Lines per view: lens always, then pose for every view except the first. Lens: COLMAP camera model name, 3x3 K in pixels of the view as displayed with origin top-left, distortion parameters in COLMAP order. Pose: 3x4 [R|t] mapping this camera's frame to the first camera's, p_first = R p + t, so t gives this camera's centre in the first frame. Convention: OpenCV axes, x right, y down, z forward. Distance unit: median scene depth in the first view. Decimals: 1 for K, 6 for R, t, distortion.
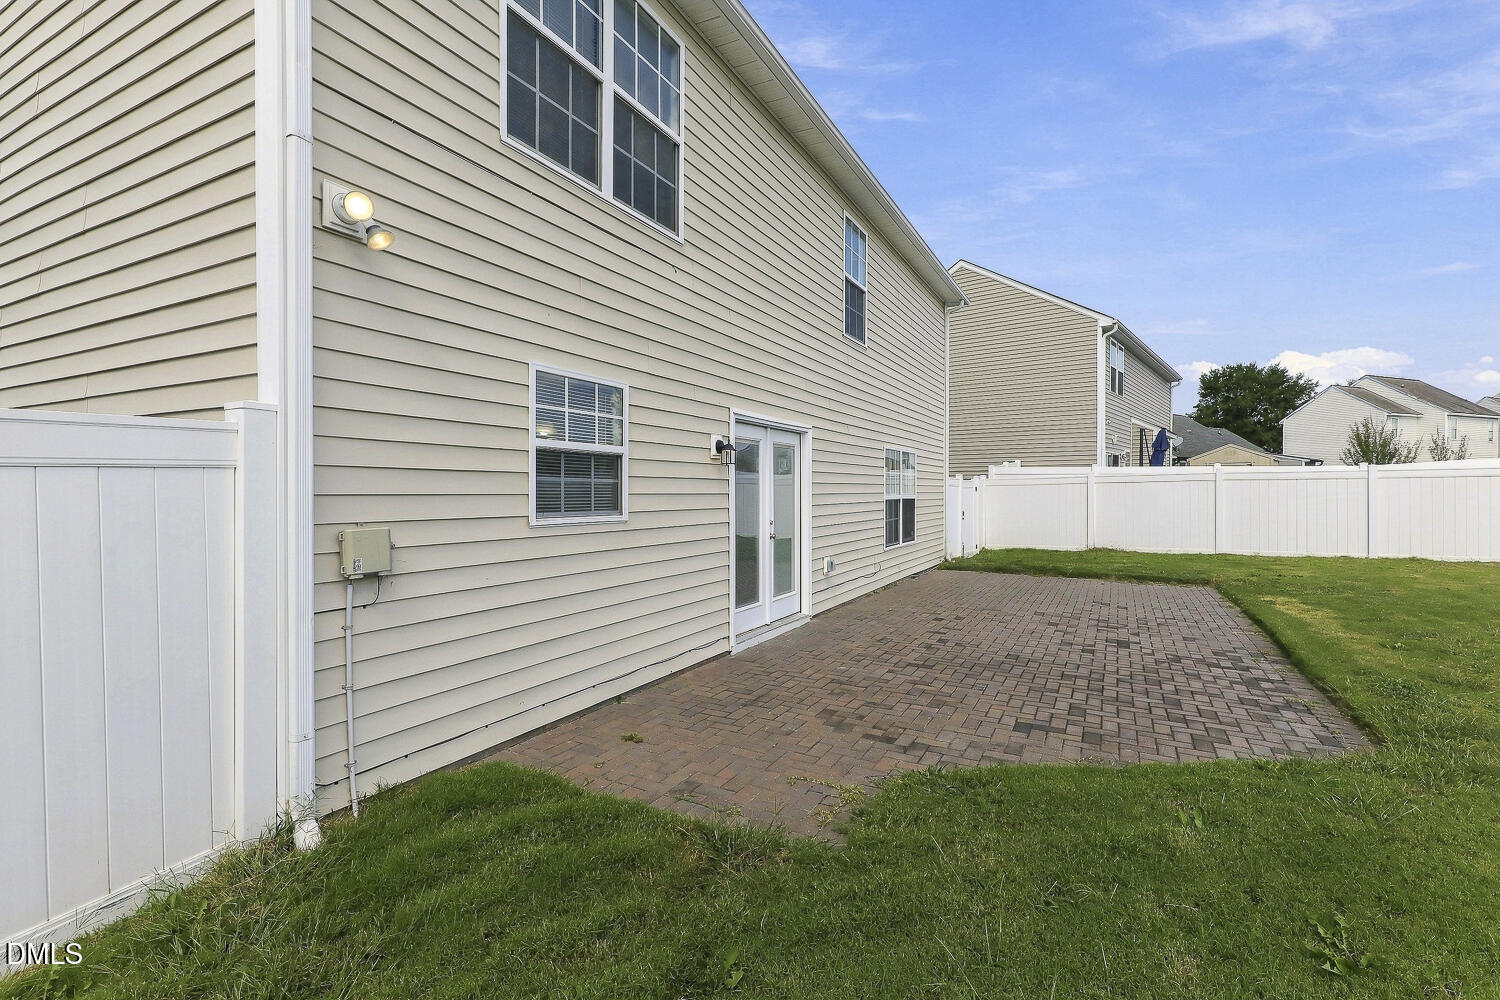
lens RADIAL K [[694.5, 0, 750.0], [0, 694.5, 500.0], [0, 0, 1]] dist [-0.001780, -0.000519]
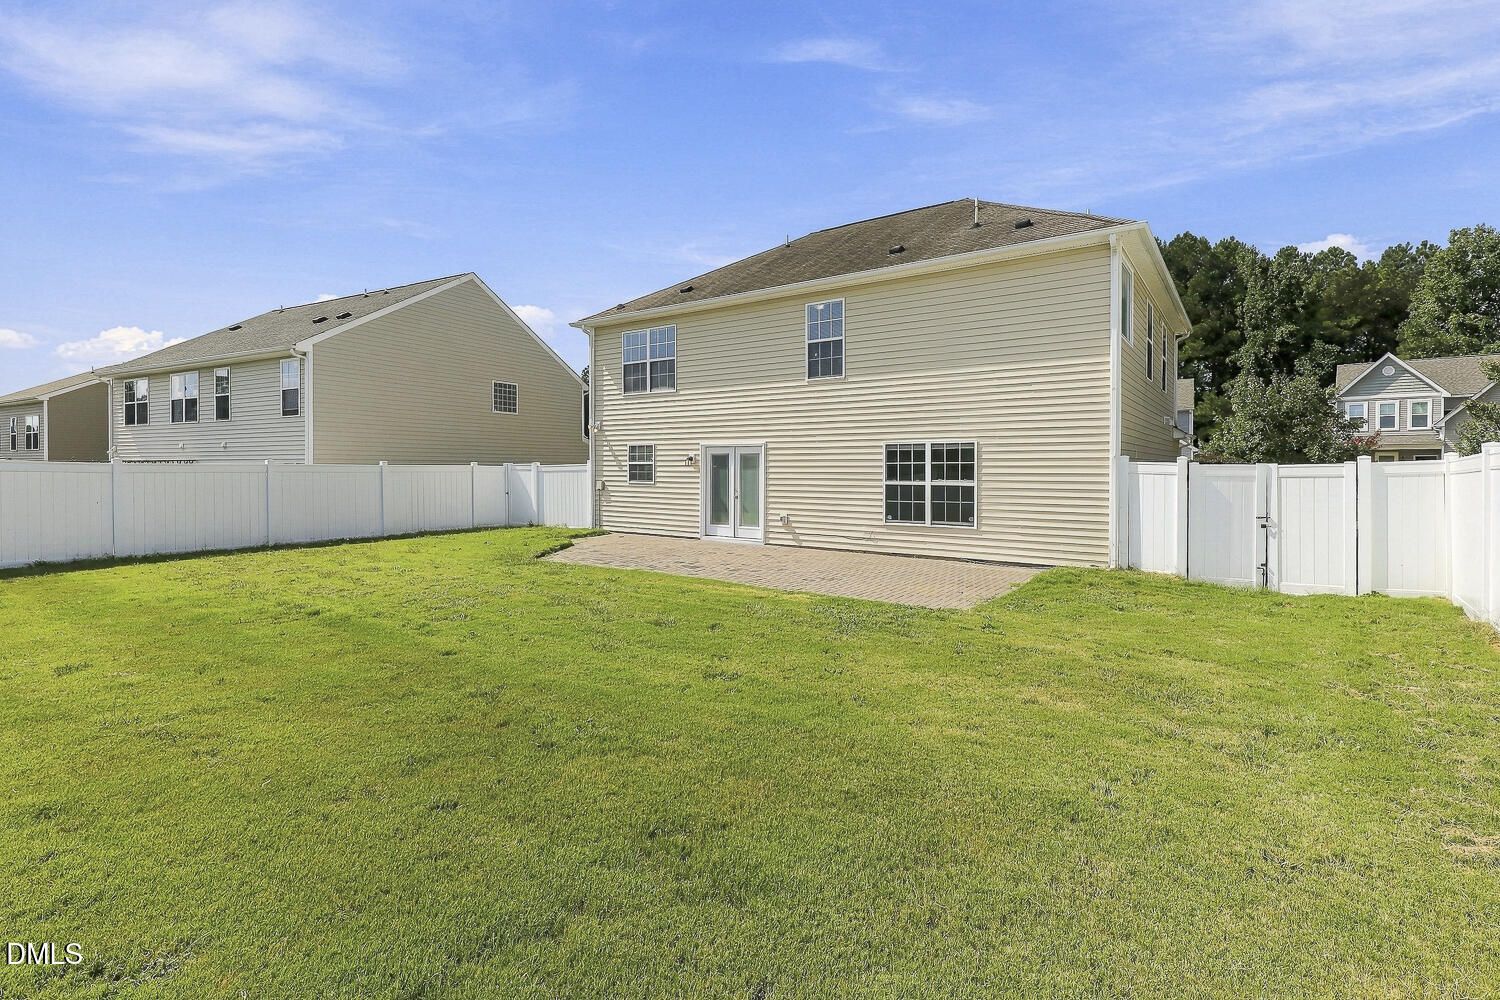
lens RADIAL K [[694.5, 0, 750.0], [0, 694.5, 500.0], [0, 0, 1]] dist [-0.001780, -0.000519]
pose [[-0.140069, 0.016183, -0.990010, 3.154045], [-0.035791, 0.999130, 0.021396, 0.019401], [0.989495, 0.038430, -0.139368, 1.961516]]
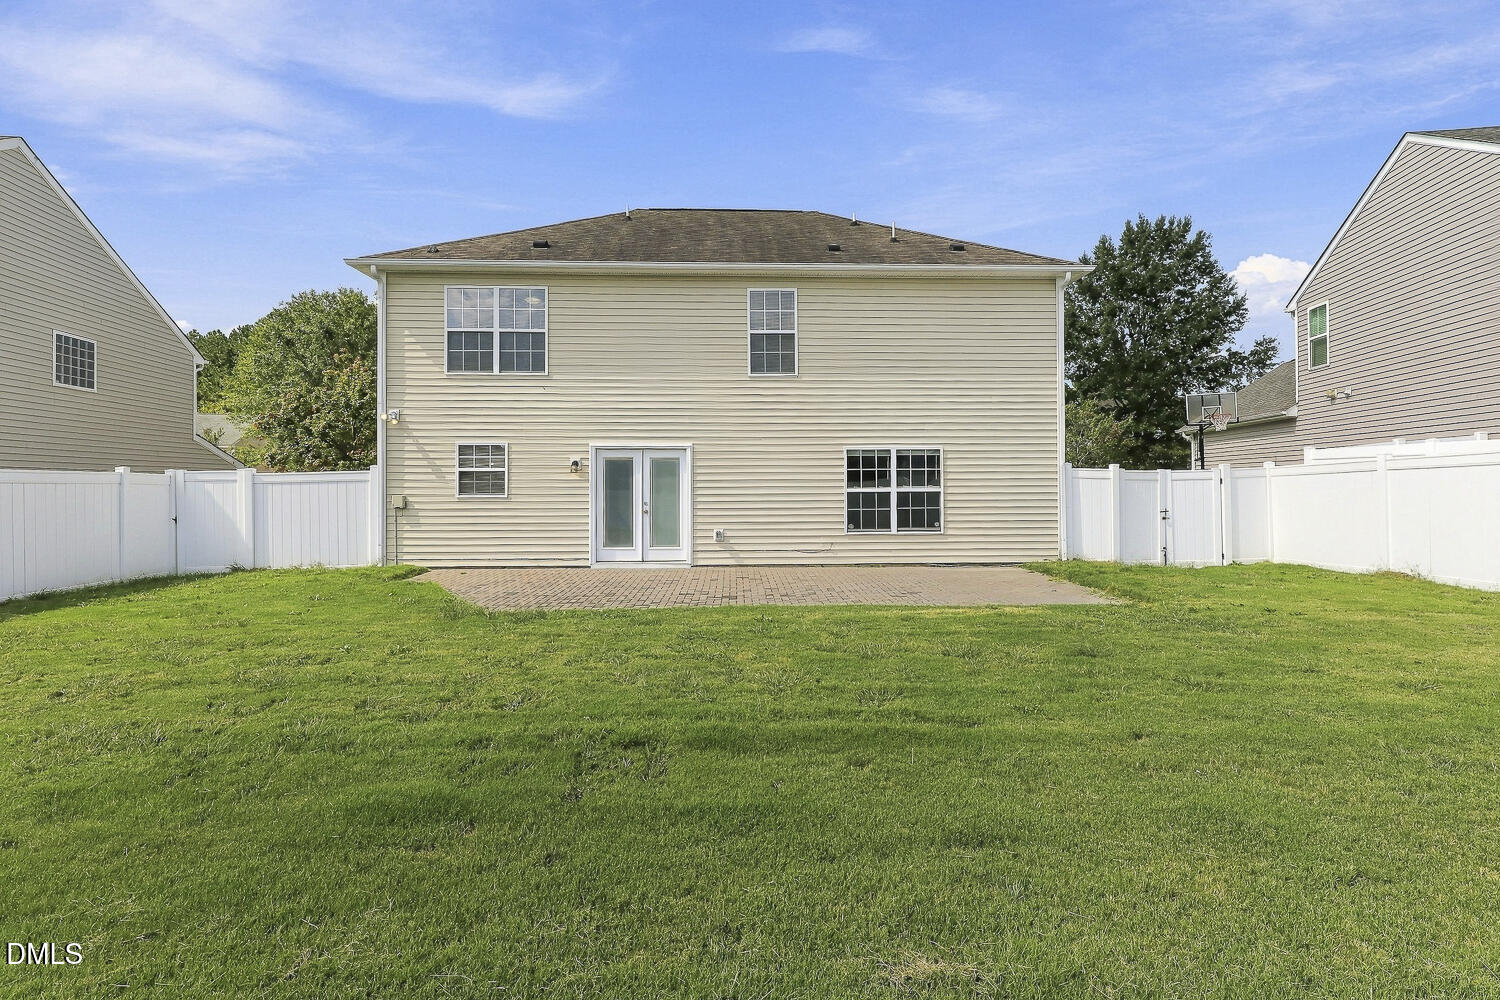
lens RADIAL K [[694.5, 0, 750.0], [0, 694.5, 500.0], [0, 0, 1]] dist [-0.001780, -0.000519]
pose [[0.495905, -0.011133, -0.868305, 2.449466], [-0.008208, 0.999813, -0.017507, 0.075682], [0.868338, 0.015810, 0.495721, 0.523914]]
